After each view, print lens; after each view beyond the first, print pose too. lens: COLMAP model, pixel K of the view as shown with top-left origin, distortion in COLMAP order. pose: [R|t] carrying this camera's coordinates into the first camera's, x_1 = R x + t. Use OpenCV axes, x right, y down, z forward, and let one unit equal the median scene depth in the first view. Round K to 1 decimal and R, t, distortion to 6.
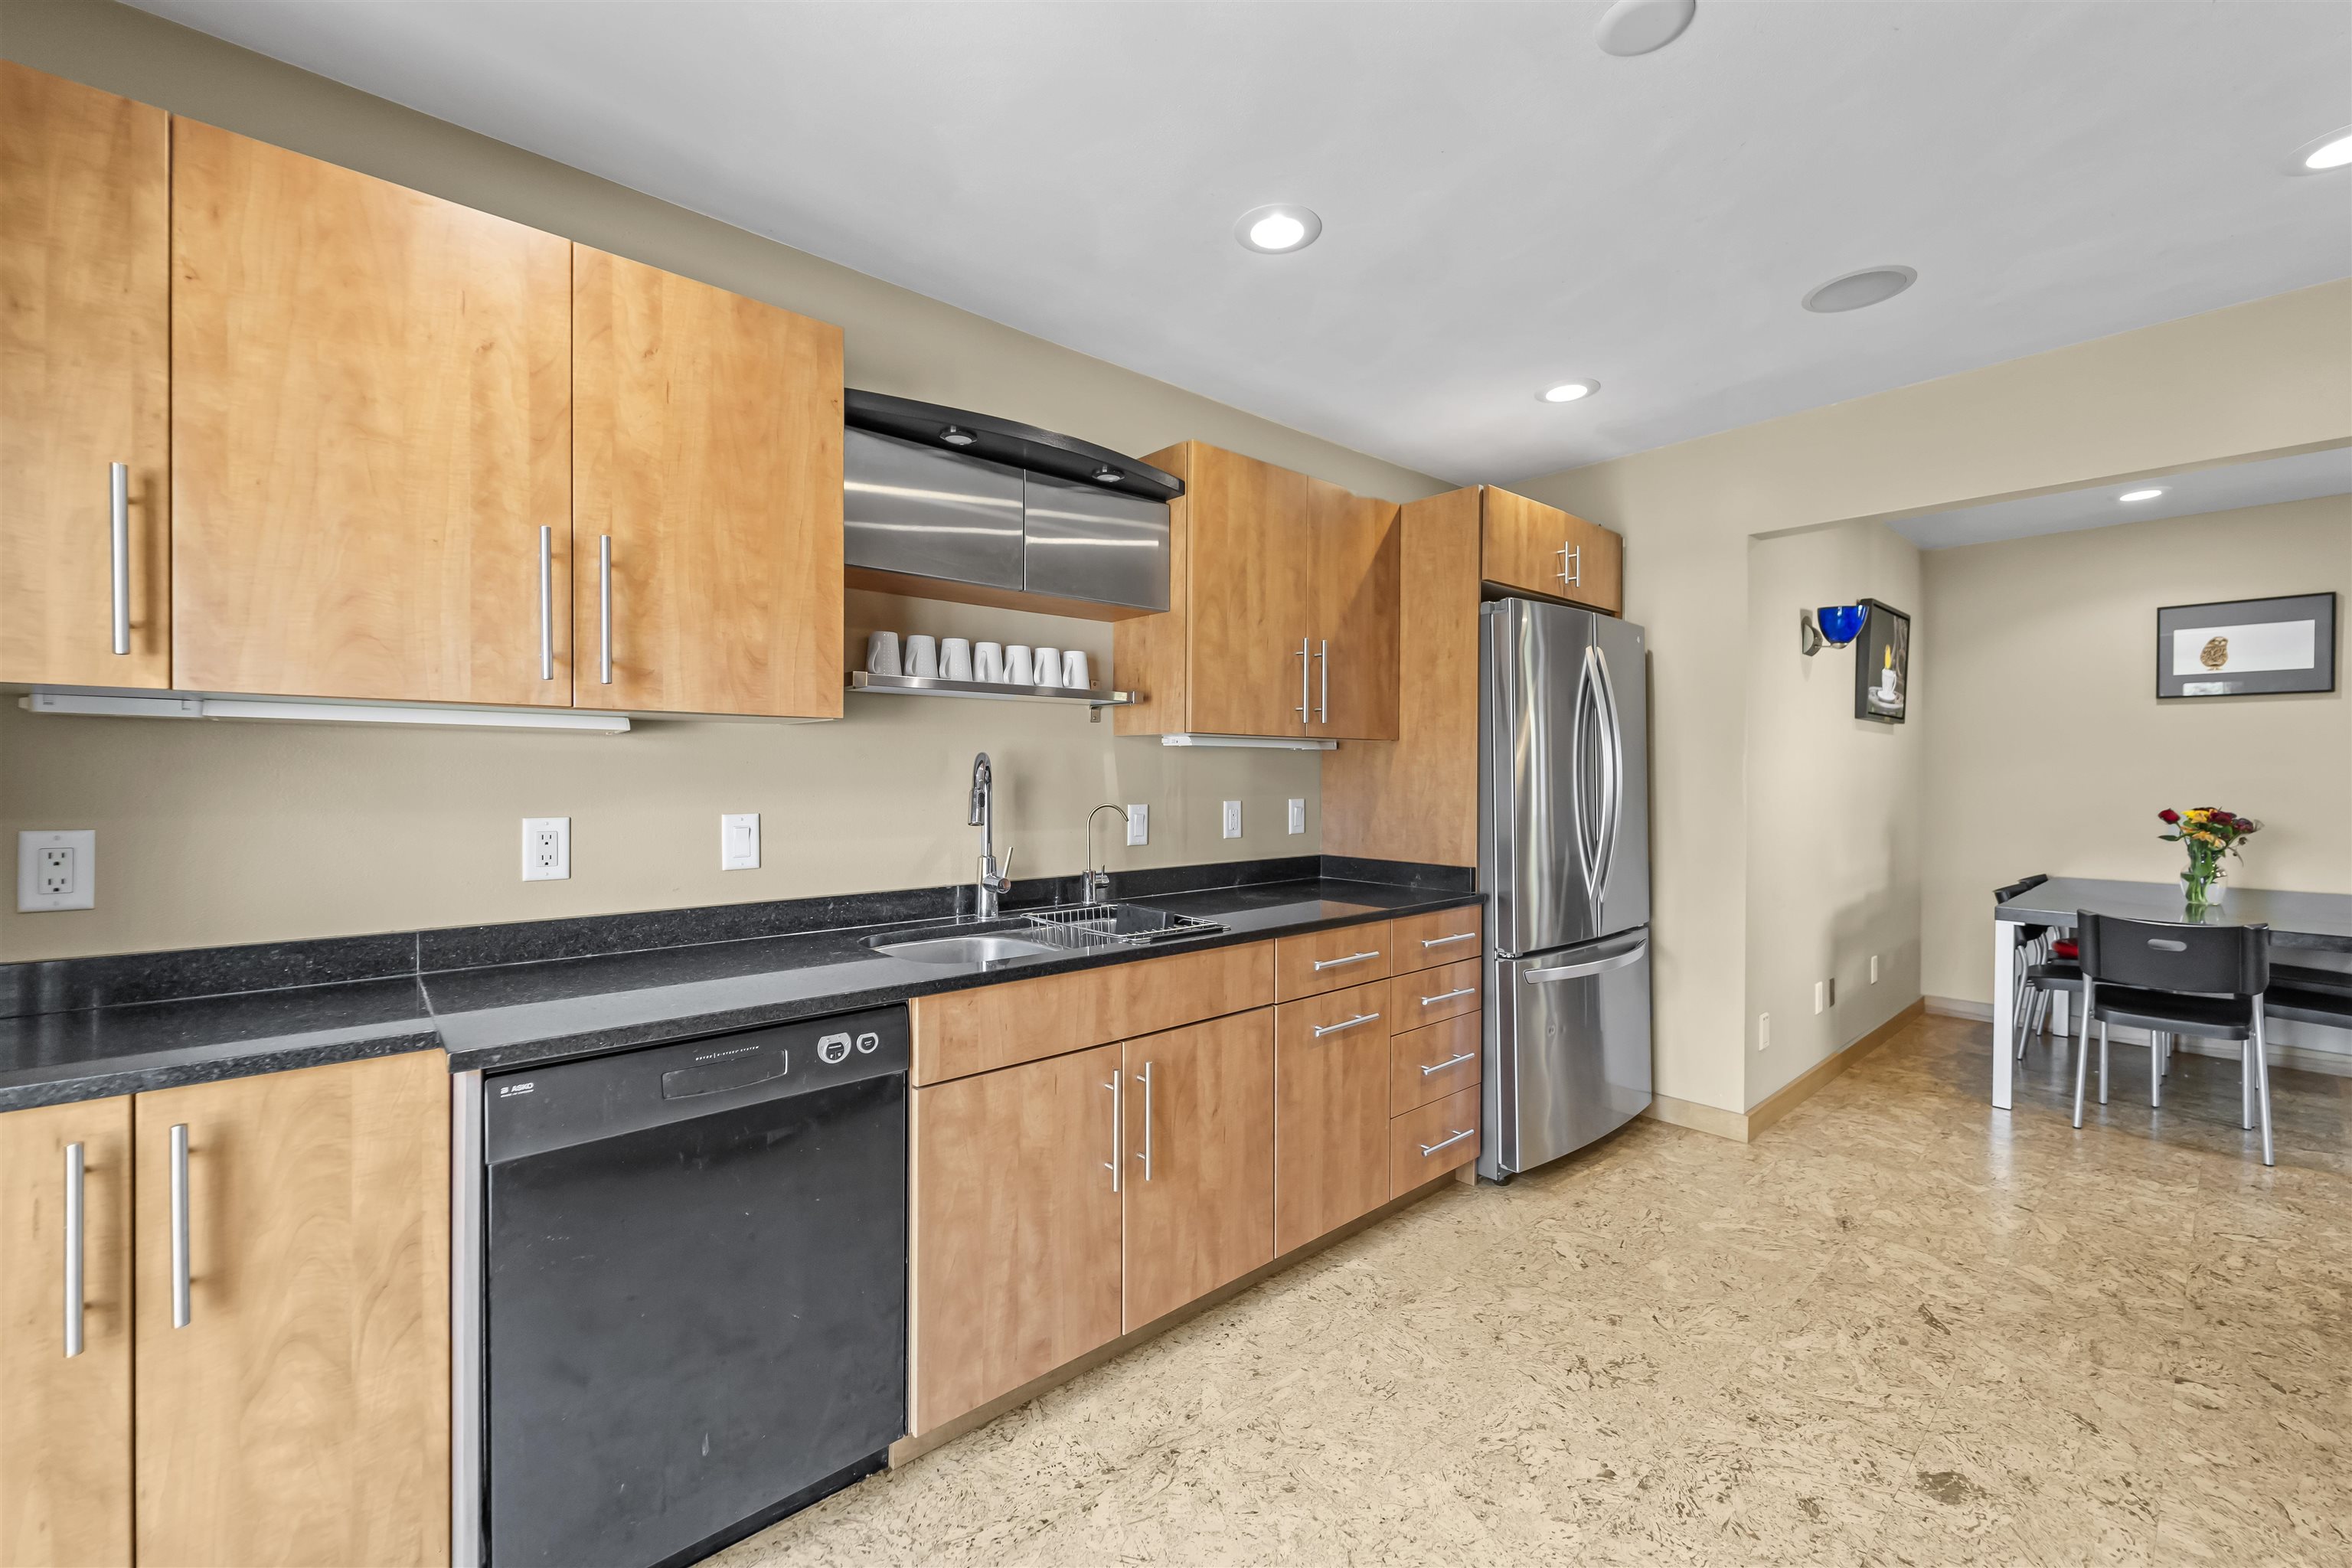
lens RADIAL K [[943.7, 0, 1174.8], [0, 943.7, 777.2], [0, 0, 1]] dist [0.000438, -0.000834]
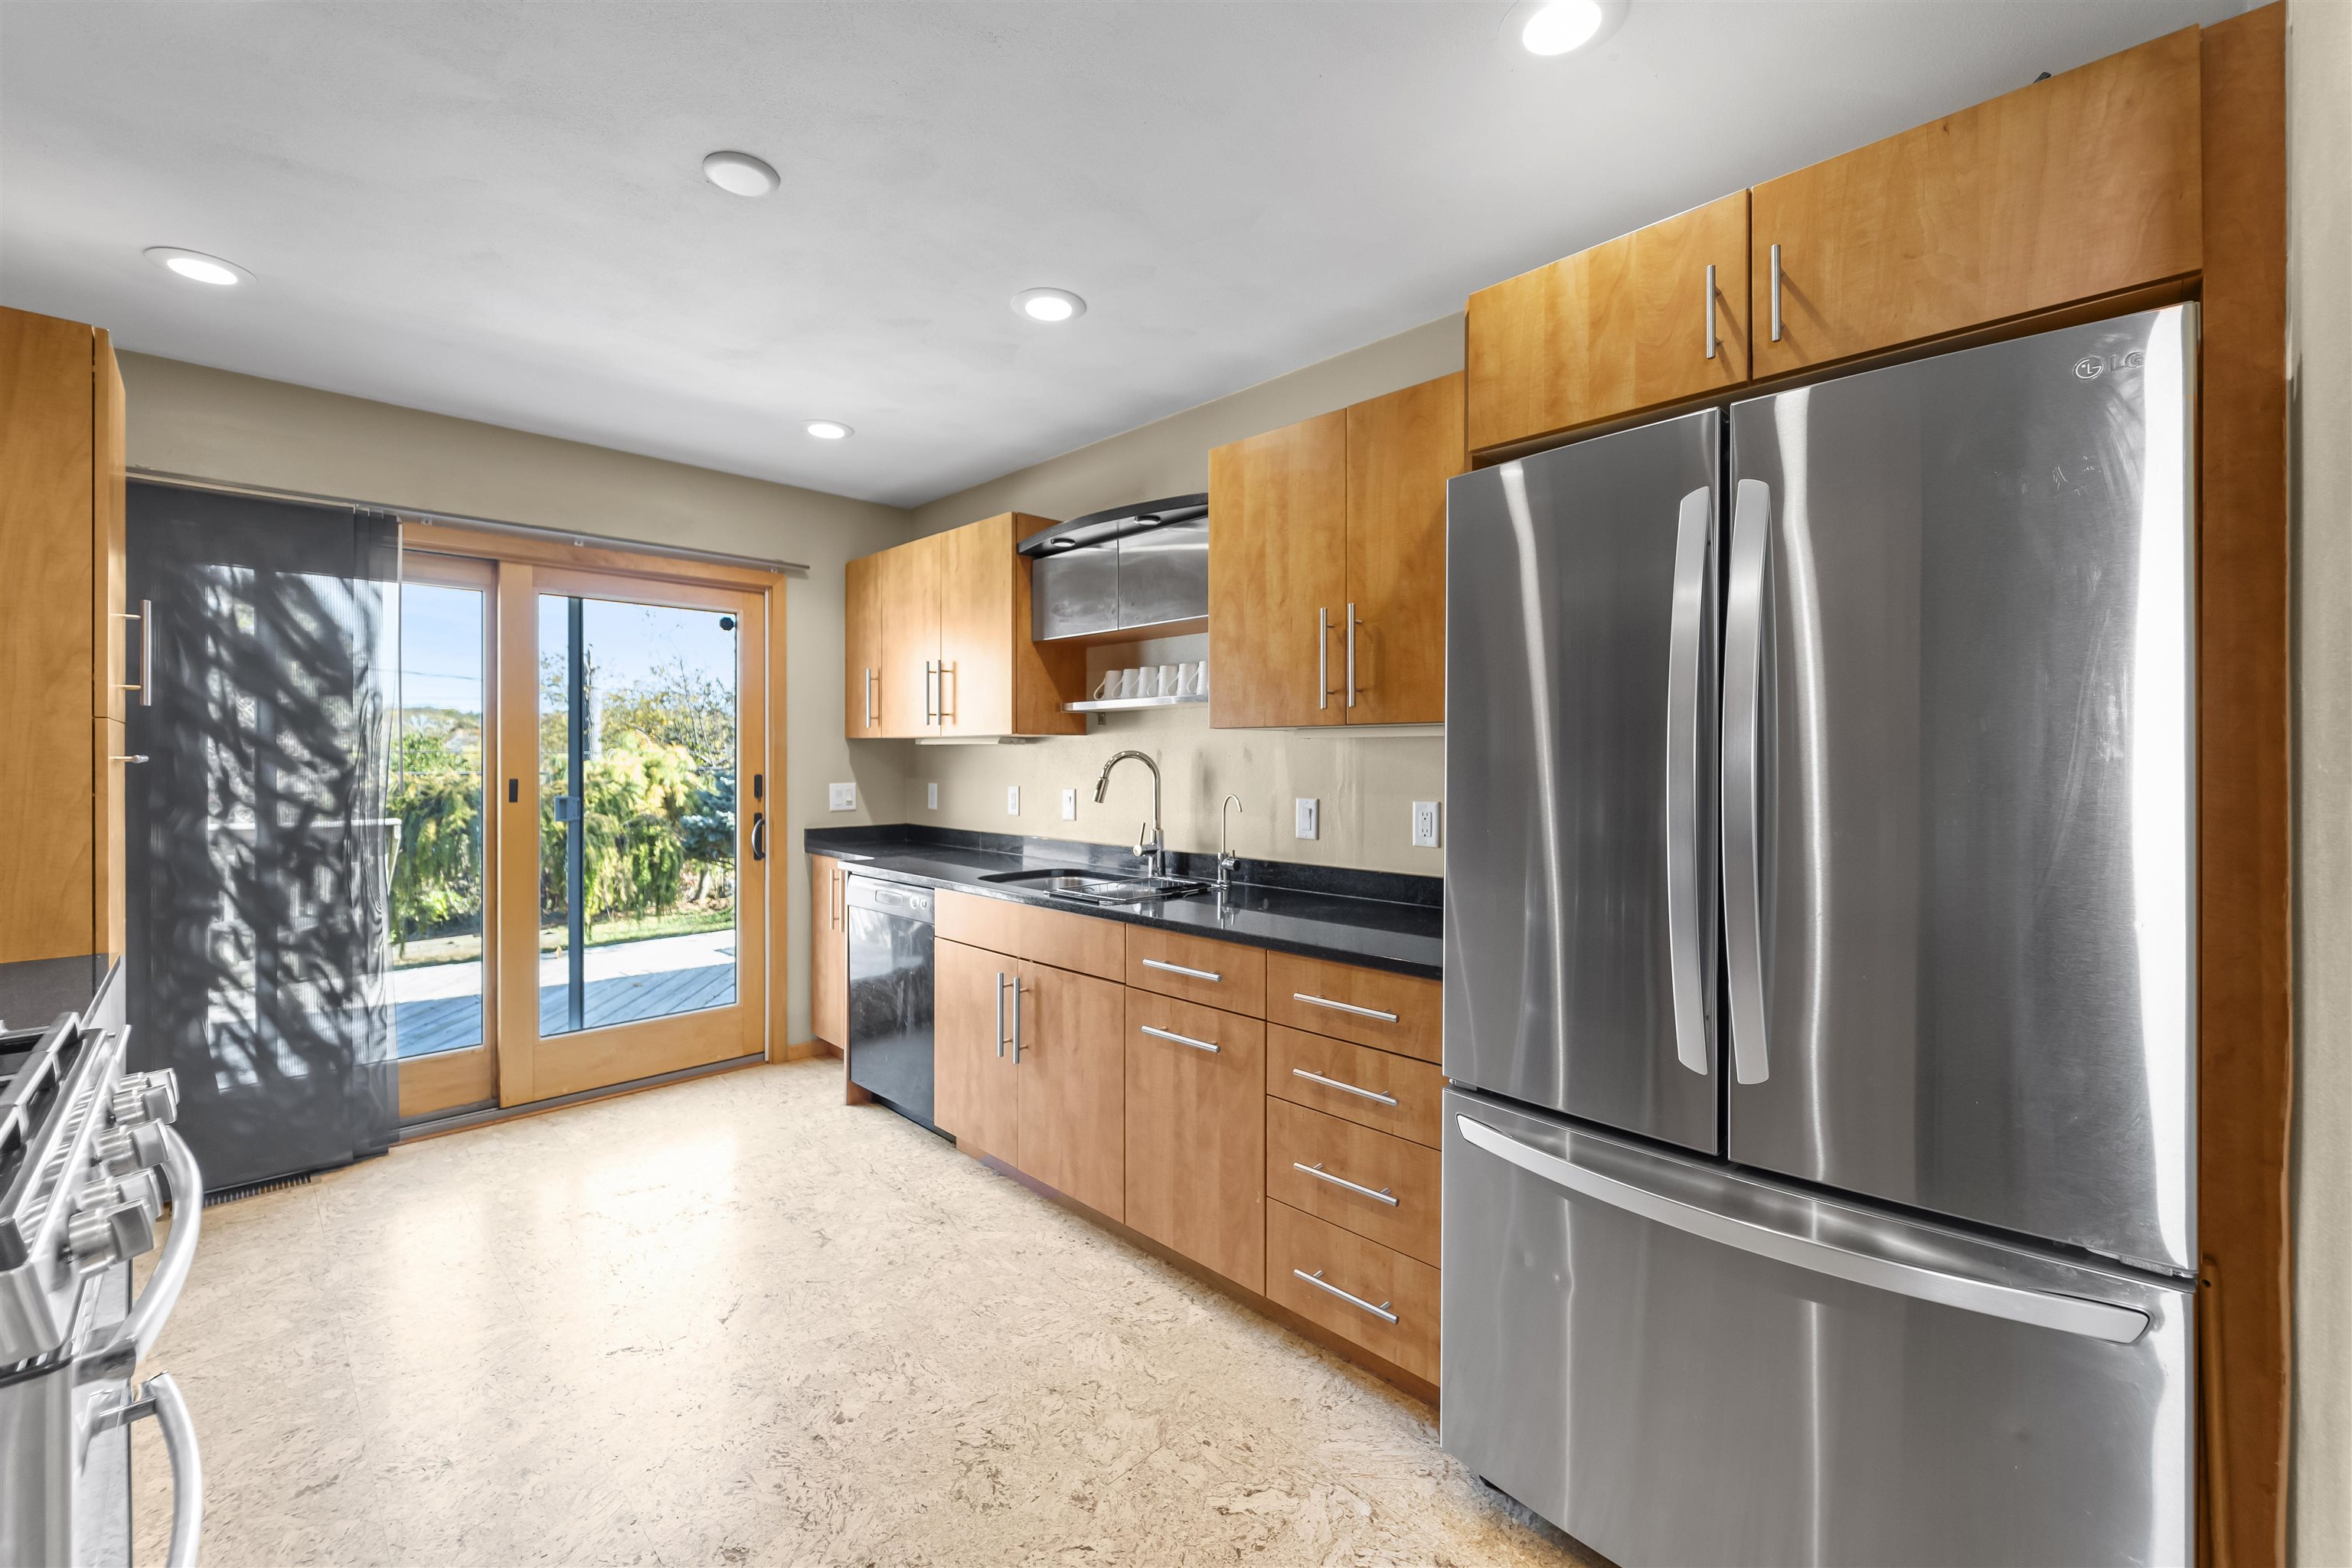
lens RADIAL K [[952.3, 0, 1170.8], [0, 952.3, 758.0], [0, 0, 1]] dist [0.000922, -0.000045]
pose [[0.058128, -0.001281, -0.998308, 1.144956], [-0.004464, 0.999989, -0.001543, -0.013832], [0.998299, 0.004546, 0.058122, 0.954915]]
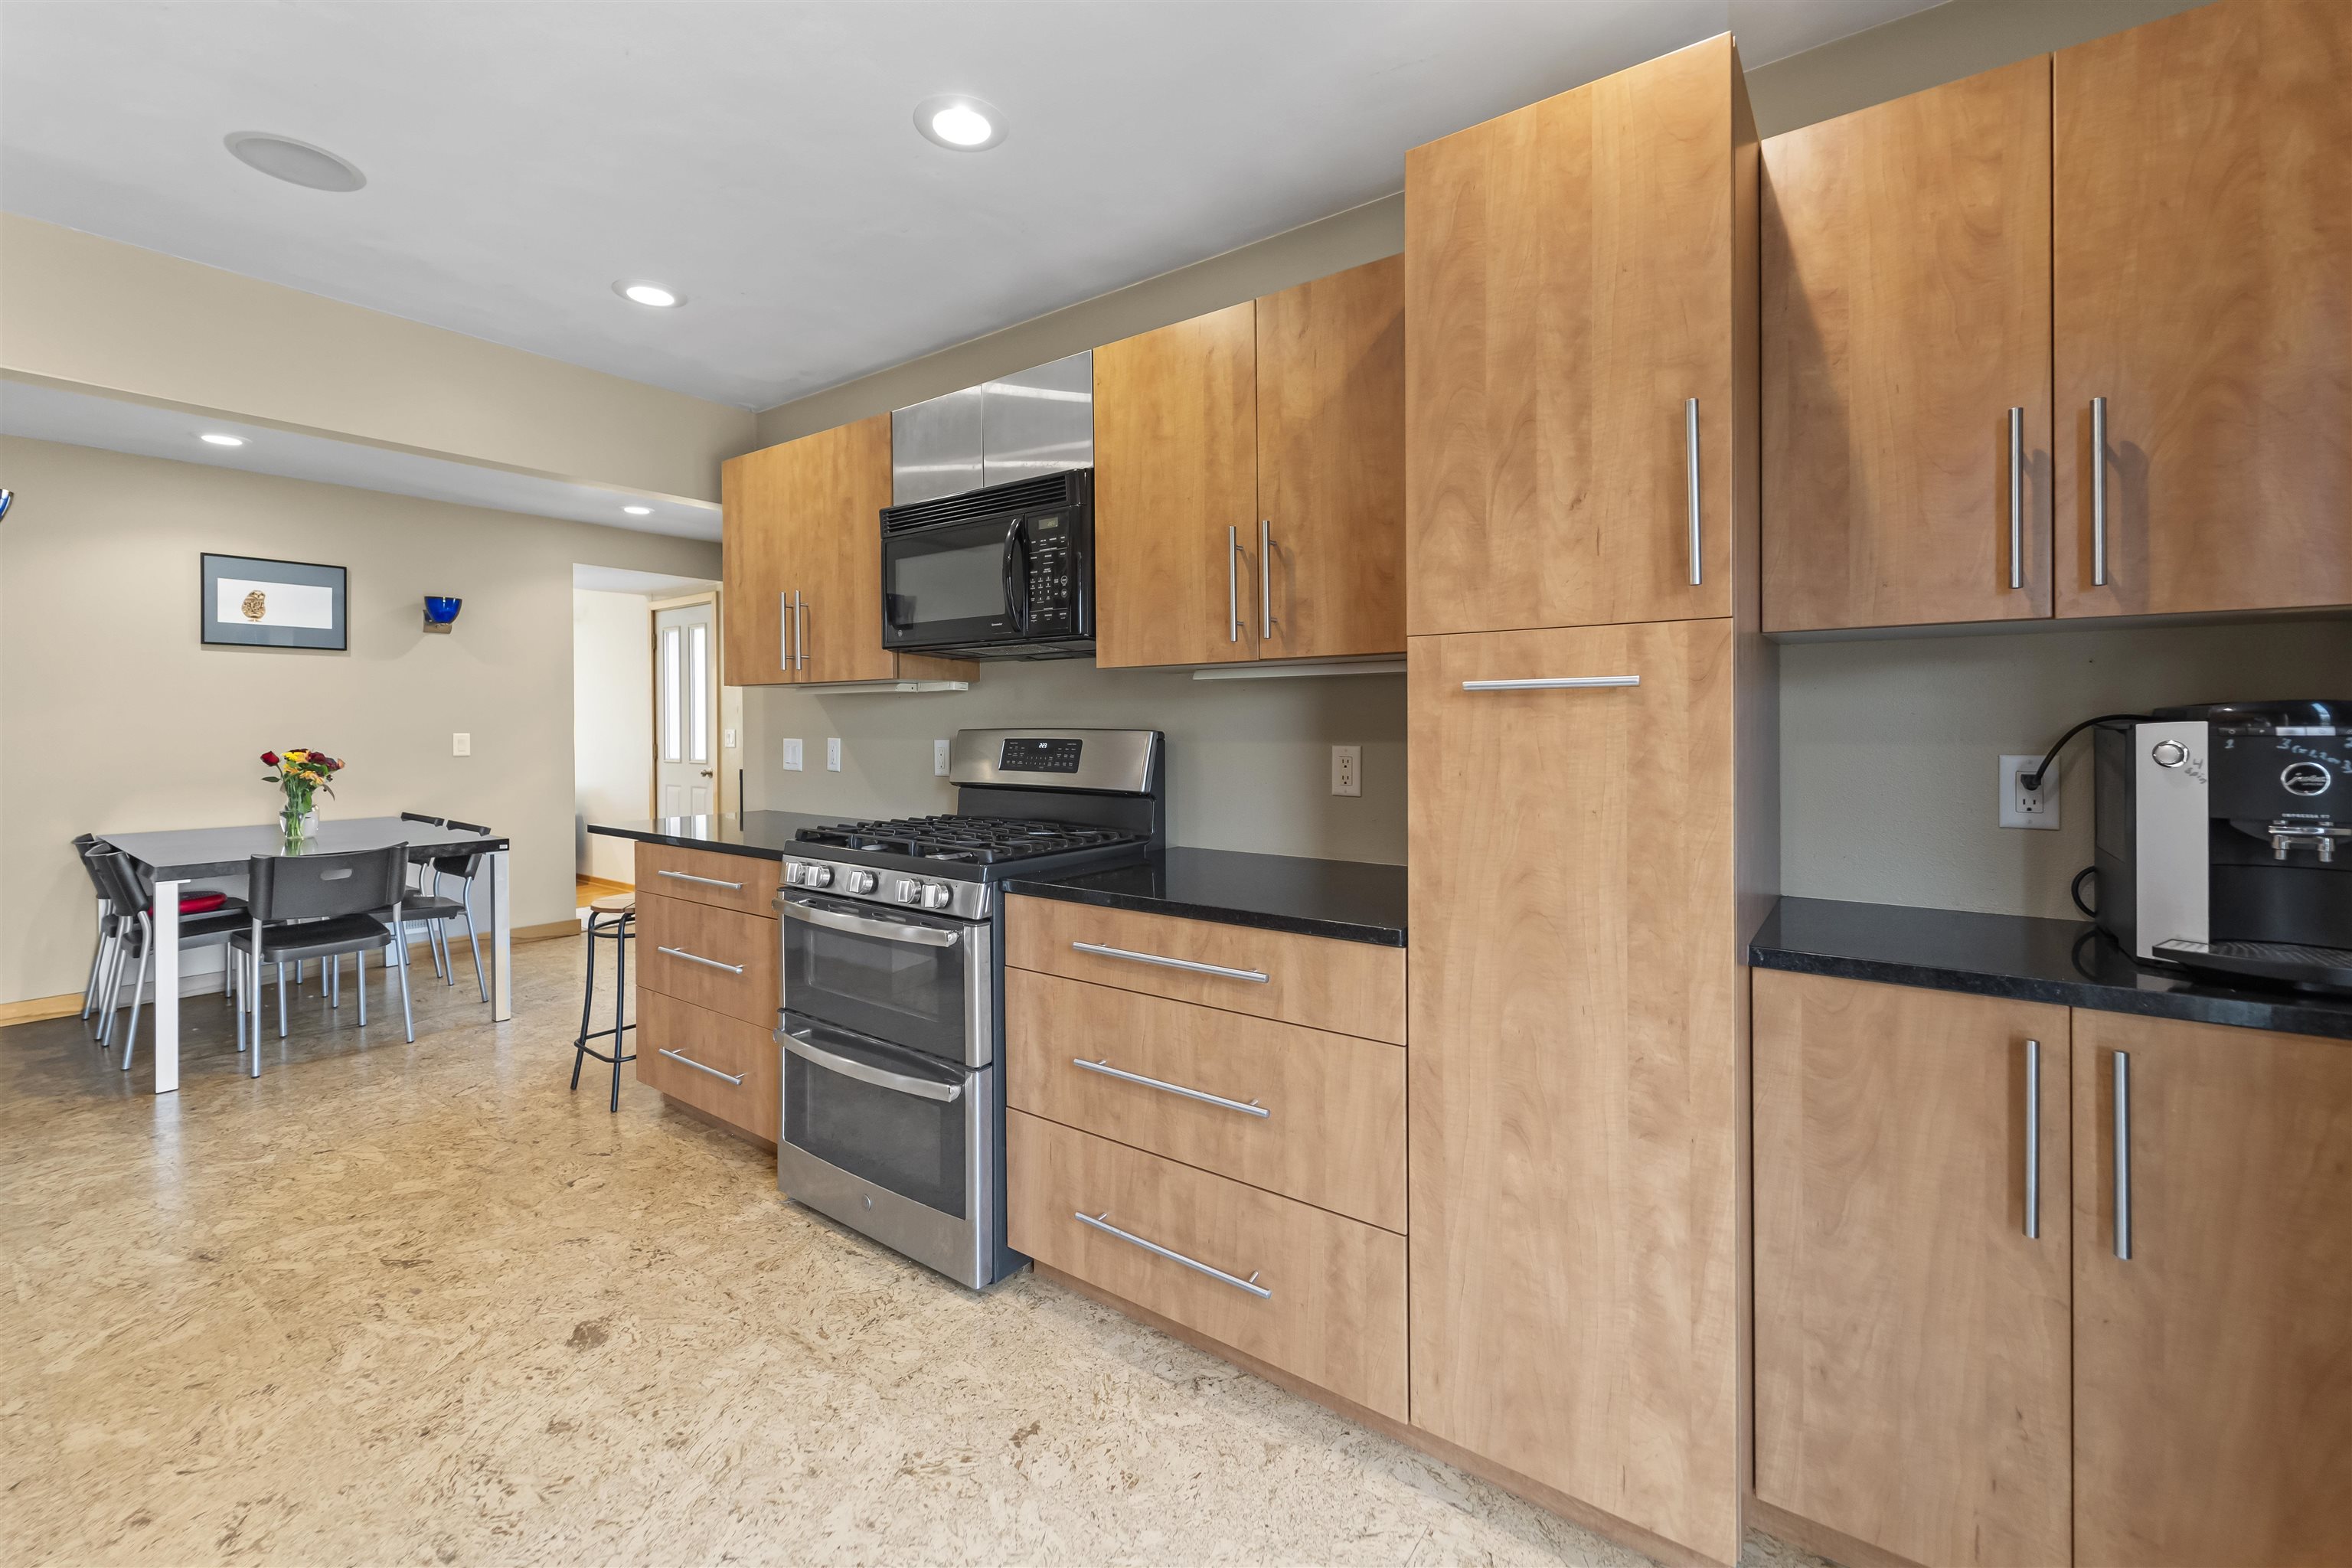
lens RADIAL K [[974.9, 0, 1176.9], [0, 974.9, 721.2], [0, 0, 1]] dist [0.002138, -0.000408]
pose [[-0.208924, 0.000675, 0.977932, -0.346409], [0.007677, 0.999970, 0.000950, 0.010374], [-0.977902, 0.007706, -0.208923, 0.390505]]
